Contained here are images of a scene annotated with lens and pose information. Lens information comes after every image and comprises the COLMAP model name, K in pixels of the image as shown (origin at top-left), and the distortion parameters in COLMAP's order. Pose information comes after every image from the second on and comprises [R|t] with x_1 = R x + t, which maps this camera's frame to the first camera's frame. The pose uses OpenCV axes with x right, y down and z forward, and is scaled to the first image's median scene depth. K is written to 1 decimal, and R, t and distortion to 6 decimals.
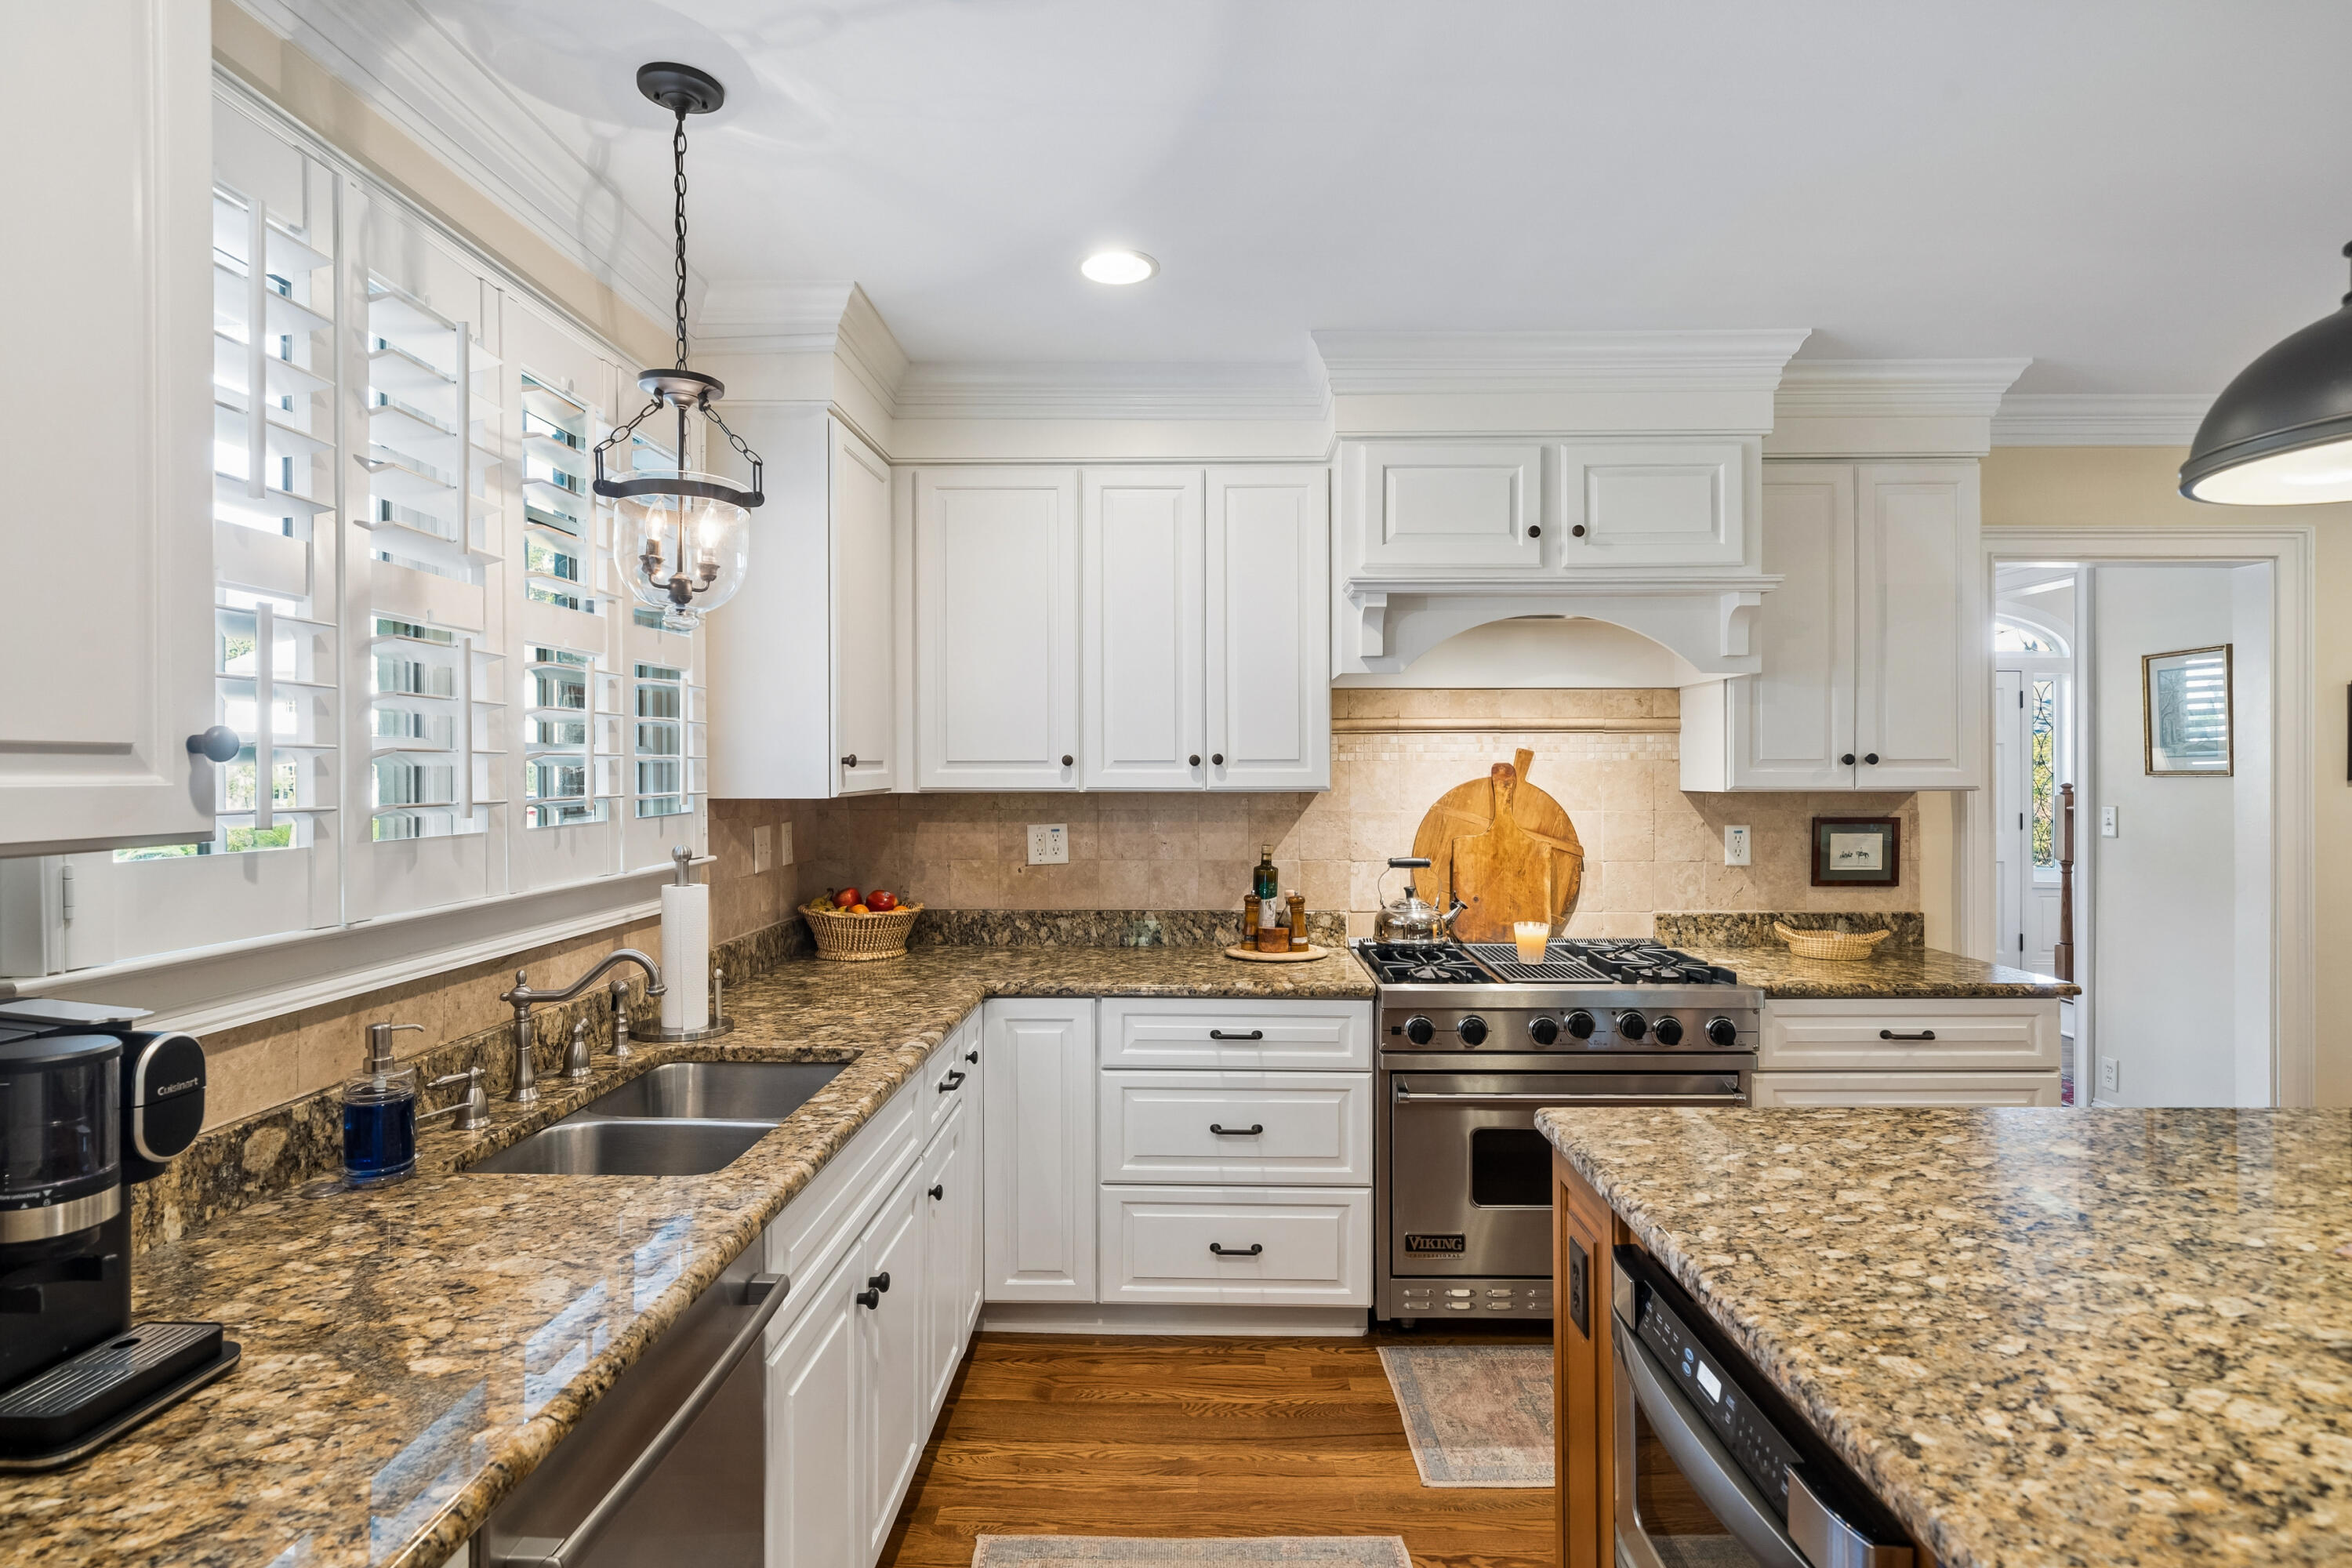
lens RADIAL K [[1208.9, 0, 1182.4], [0, 1208.9, 775.0], [0, 0, 1]] dist [-0.002181, 0.001509]
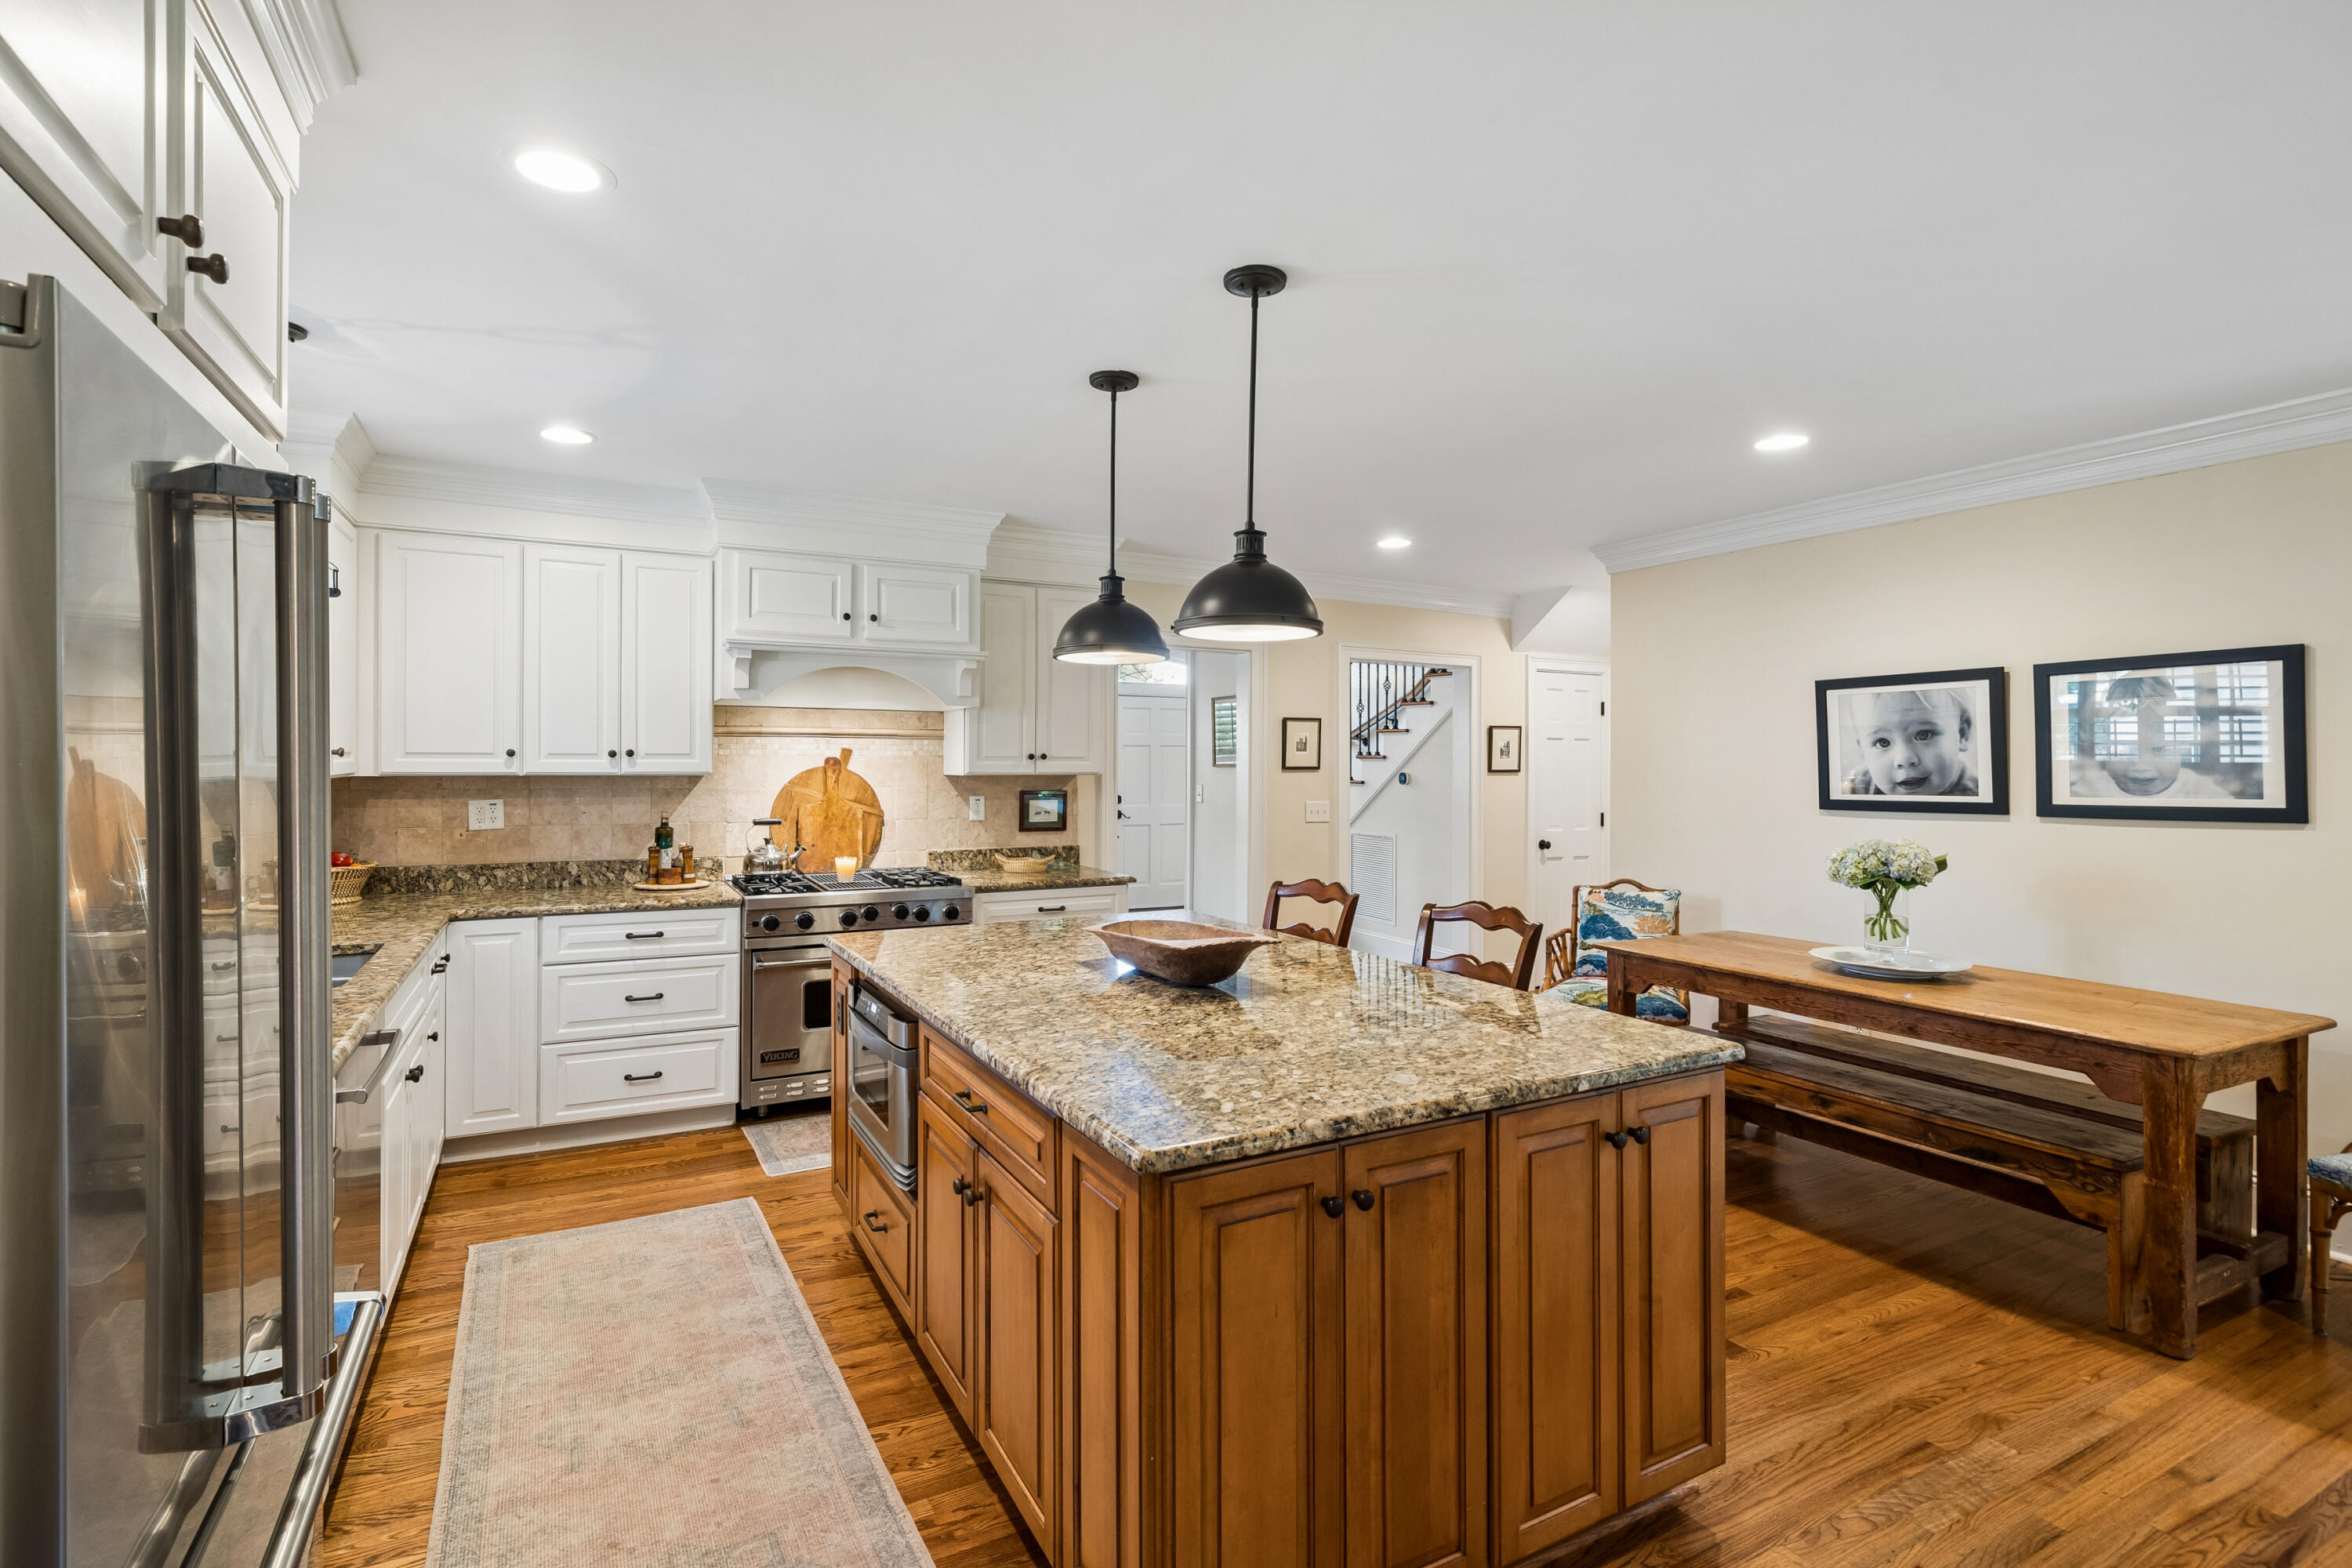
lens RADIAL K [[1098.6, 0, 1169.1], [0, 1098.6, 758.5], [0, 0, 1]] dist [-0.002034, 0.001761]
pose [[0.870160, 0.007229, 0.492717, -0.058034], [-0.003882, 0.999962, -0.007815, 0.001327], [-0.492754, 0.004888, 0.870155, -0.480246]]
